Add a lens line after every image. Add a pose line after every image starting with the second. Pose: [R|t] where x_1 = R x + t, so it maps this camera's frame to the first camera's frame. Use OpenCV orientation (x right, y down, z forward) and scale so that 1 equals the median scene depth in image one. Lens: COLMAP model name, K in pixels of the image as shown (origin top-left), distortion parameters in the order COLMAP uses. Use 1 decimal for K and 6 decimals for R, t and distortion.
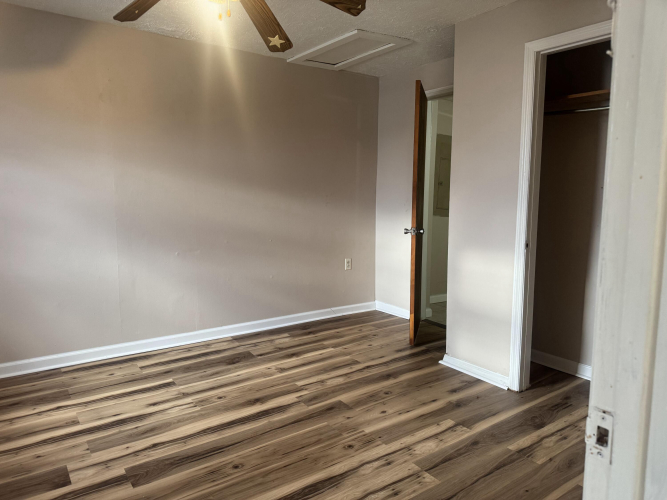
lens RADIAL K [[473.5, 0, 328.1], [0, 473.5, 251.6], [0, 0, 1]] dist [0.072633, -0.063655]
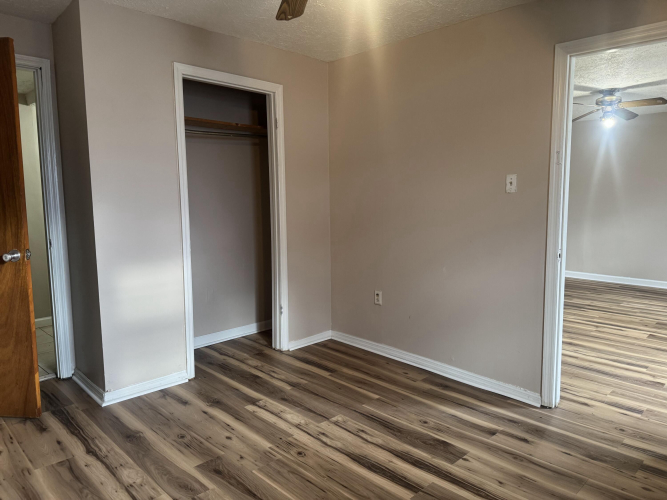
lens RADIAL K [[473.5, 0, 332.6], [0, 473.5, 250.9], [0, 0, 1]] dist [0.072633, -0.063655]
pose [[-0.151205, -0.126774, 0.980339, -0.820013], [0.137510, 0.979402, 0.147862, -0.133813], [-0.978891, 0.157164, -0.130658, 0.919278]]
